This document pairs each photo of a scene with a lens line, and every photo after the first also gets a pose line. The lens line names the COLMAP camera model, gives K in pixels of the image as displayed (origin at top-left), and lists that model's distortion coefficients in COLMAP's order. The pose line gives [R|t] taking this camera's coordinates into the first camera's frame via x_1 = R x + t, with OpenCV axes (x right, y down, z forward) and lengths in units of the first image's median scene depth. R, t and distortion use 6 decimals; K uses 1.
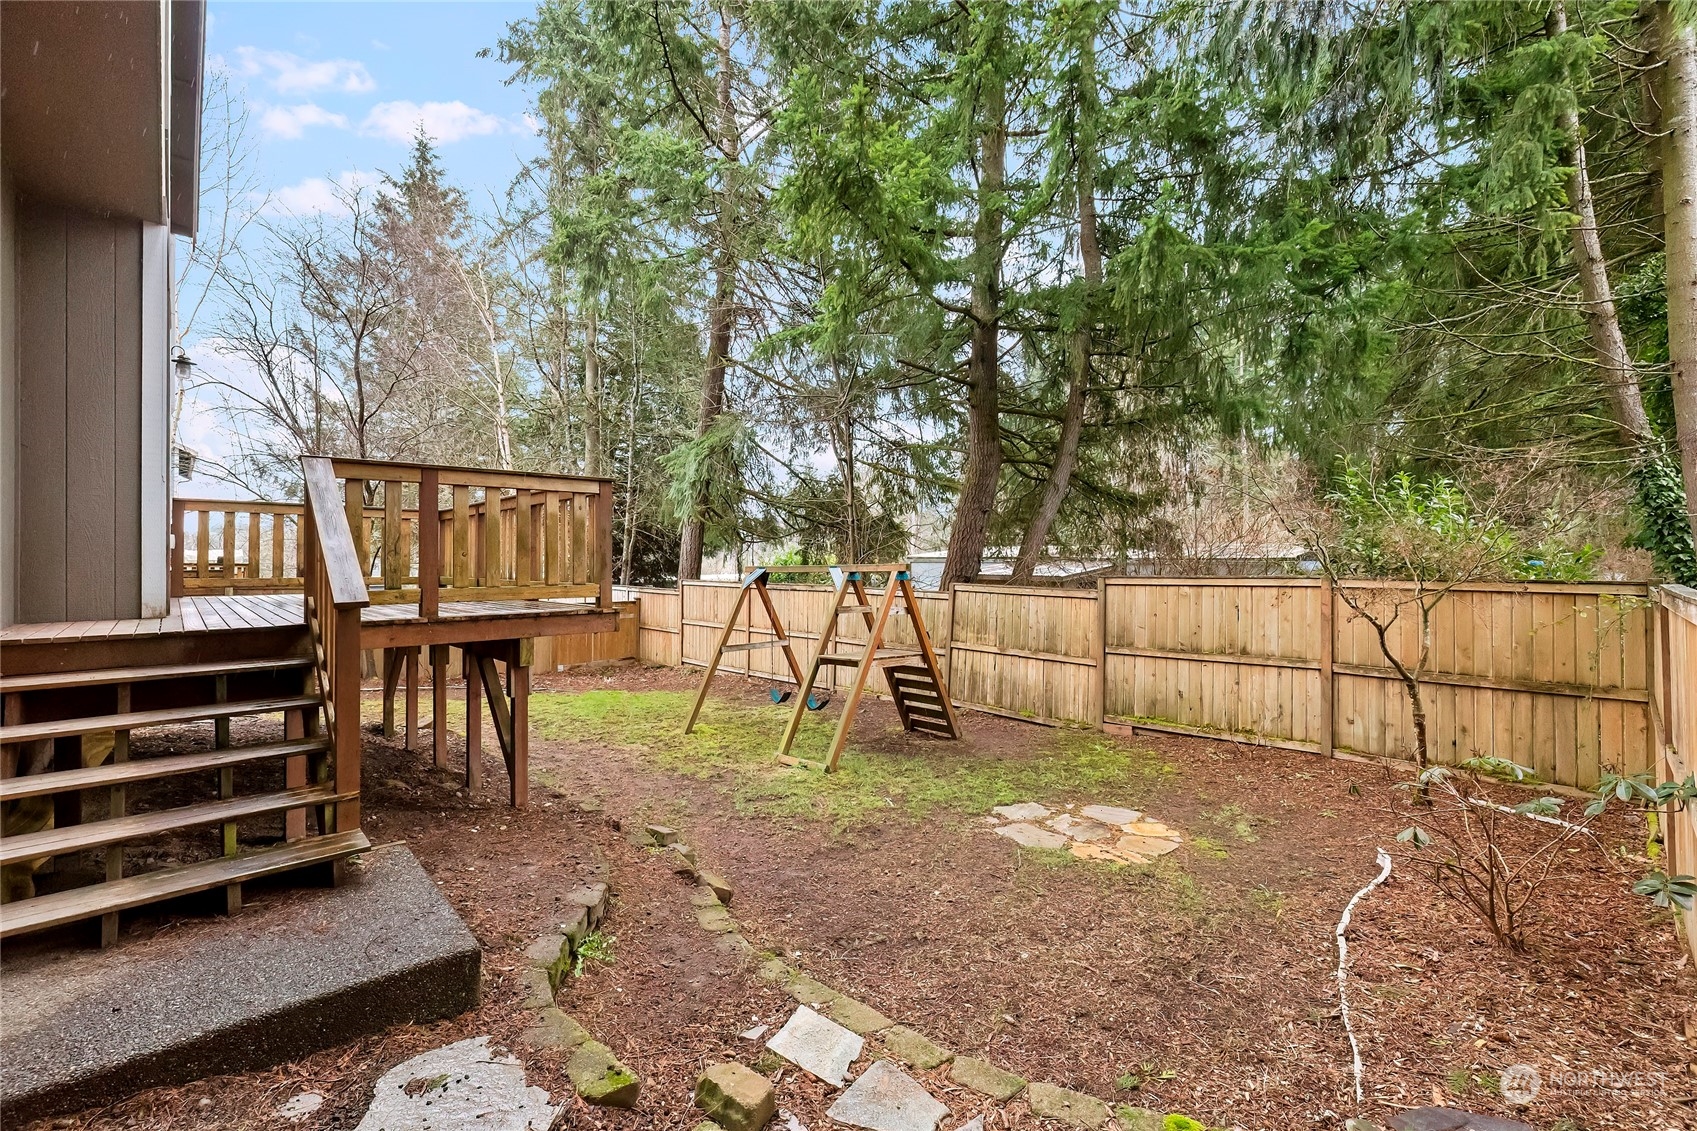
lens RADIAL K [[727.4, 0, 841.2], [0, 727.4, 563.1], [0, 0, 1]] dist [0.000065, 0.000054]
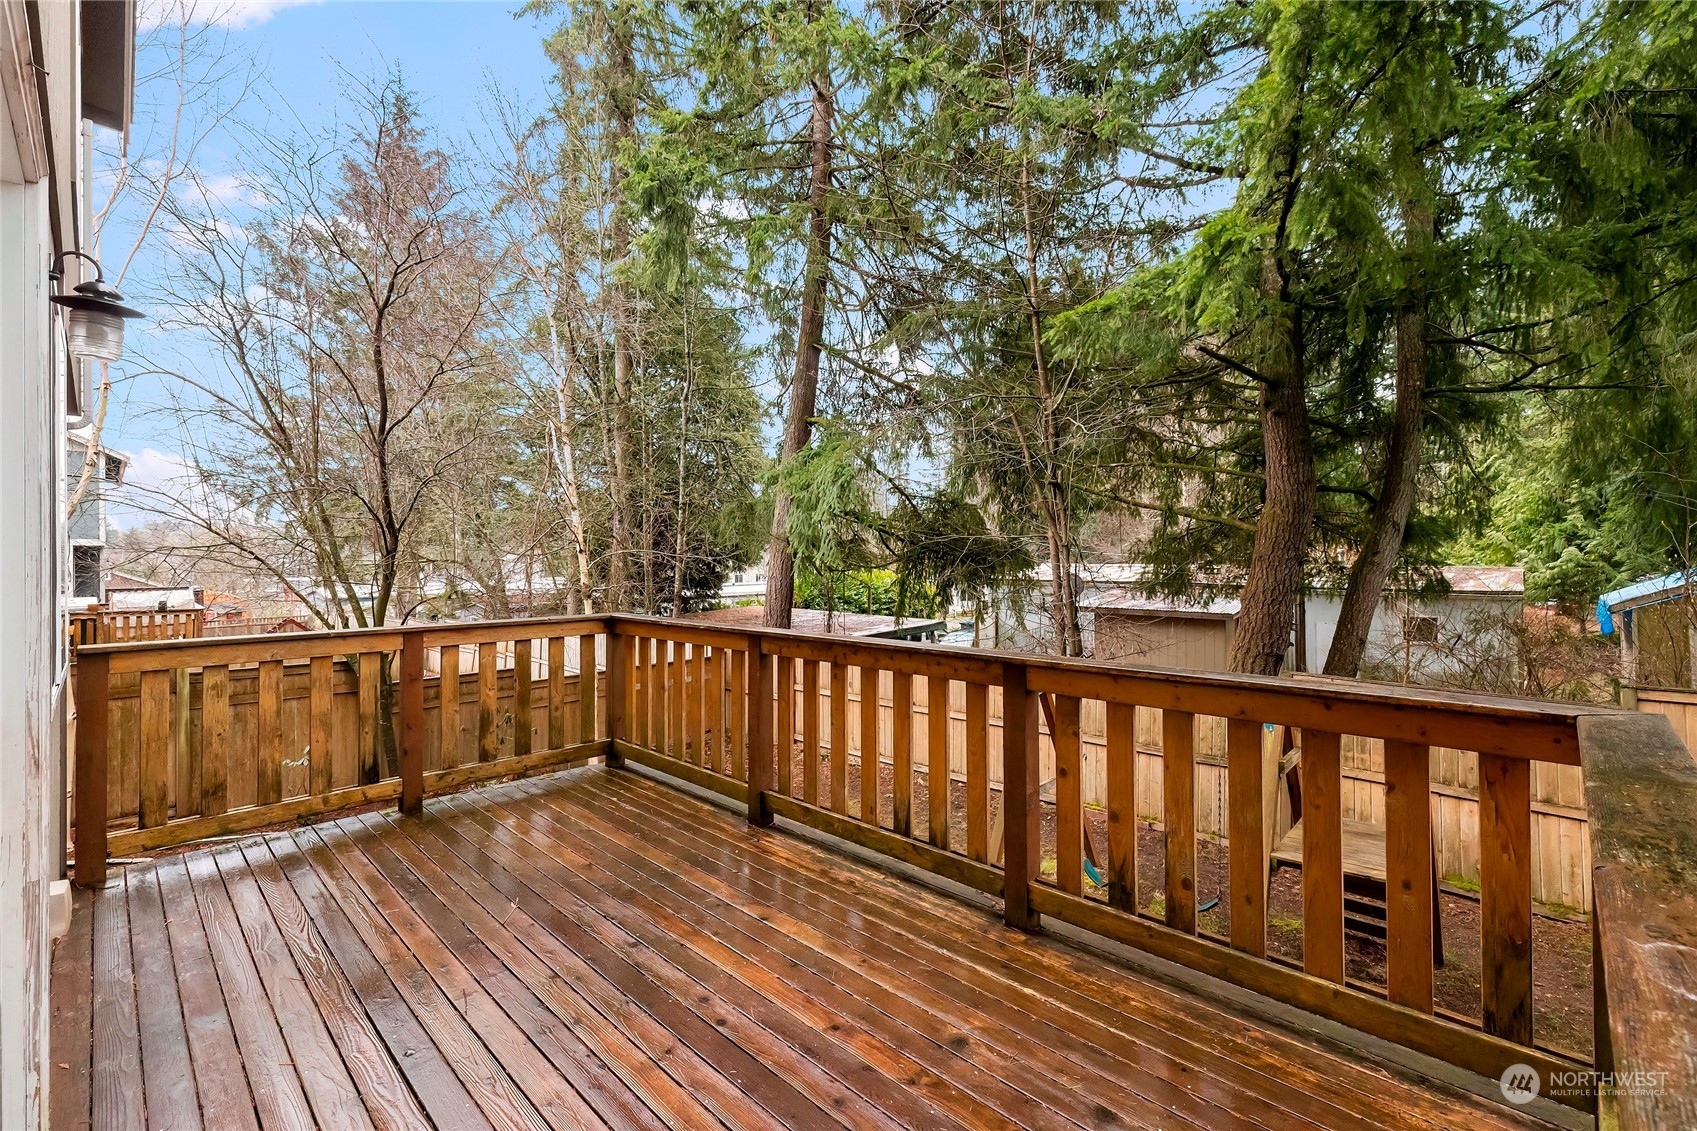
lens RADIAL K [[724.4, 0, 849.8], [0, 724.4, 562.0], [0, 0, 1]] dist [-0.000916, -0.000529]
pose [[0.998298, -0.006910, 0.057903, -0.158428], [0.006554, 0.999958, 0.006347, -0.043691], [-0.057944, -0.005957, 0.998302, 0.176527]]
